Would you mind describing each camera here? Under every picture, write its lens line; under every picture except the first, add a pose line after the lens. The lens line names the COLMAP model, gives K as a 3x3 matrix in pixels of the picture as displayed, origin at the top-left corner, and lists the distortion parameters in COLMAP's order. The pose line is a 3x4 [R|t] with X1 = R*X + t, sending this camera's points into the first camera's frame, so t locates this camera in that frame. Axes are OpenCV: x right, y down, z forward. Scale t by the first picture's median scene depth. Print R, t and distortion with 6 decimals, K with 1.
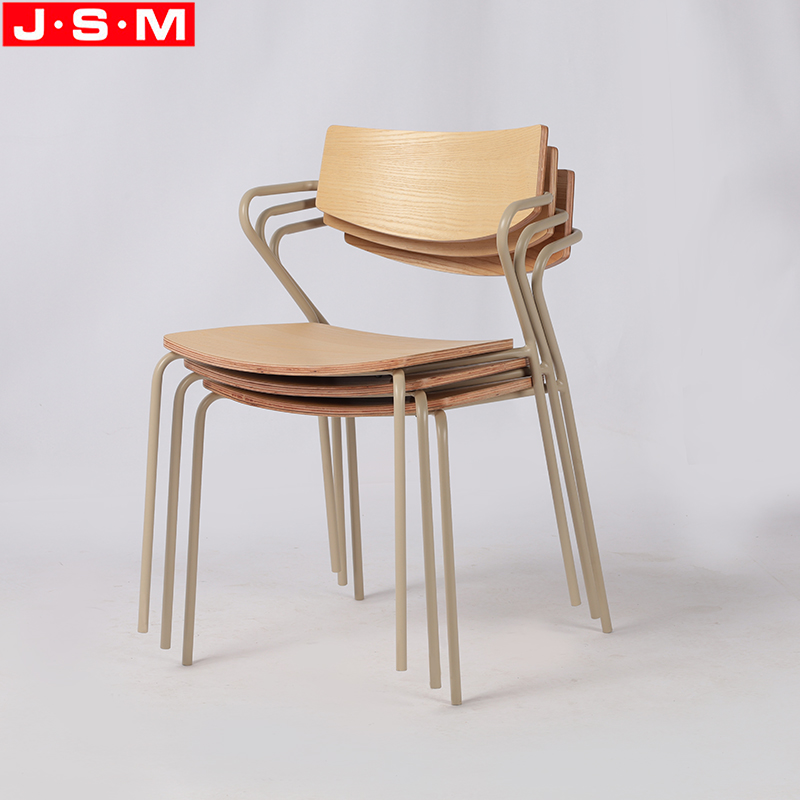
lens RADIAL K [[2897.4, 0, 399.5], [0, 2897.4, 400.2], [0, 0, 1]] dist [-0.257446, 0.000000]
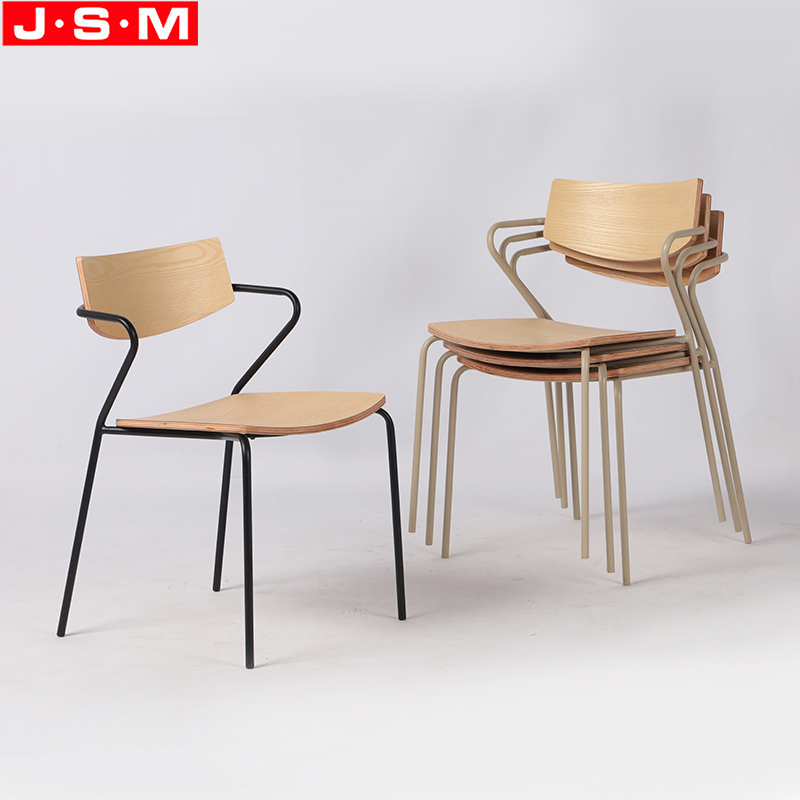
lens RADIAL K [[2897.4, 0, 400.4], [0, 2897.4, 399.7], [0, 0, 1]] dist [-0.257446, 0.000000]
pose [[0.984999, 0.011849, -0.172153, 0.149195], [-0.015558, 0.999675, -0.020207, 0.043304], [0.171857, 0.022582, 0.984863, -0.408655]]
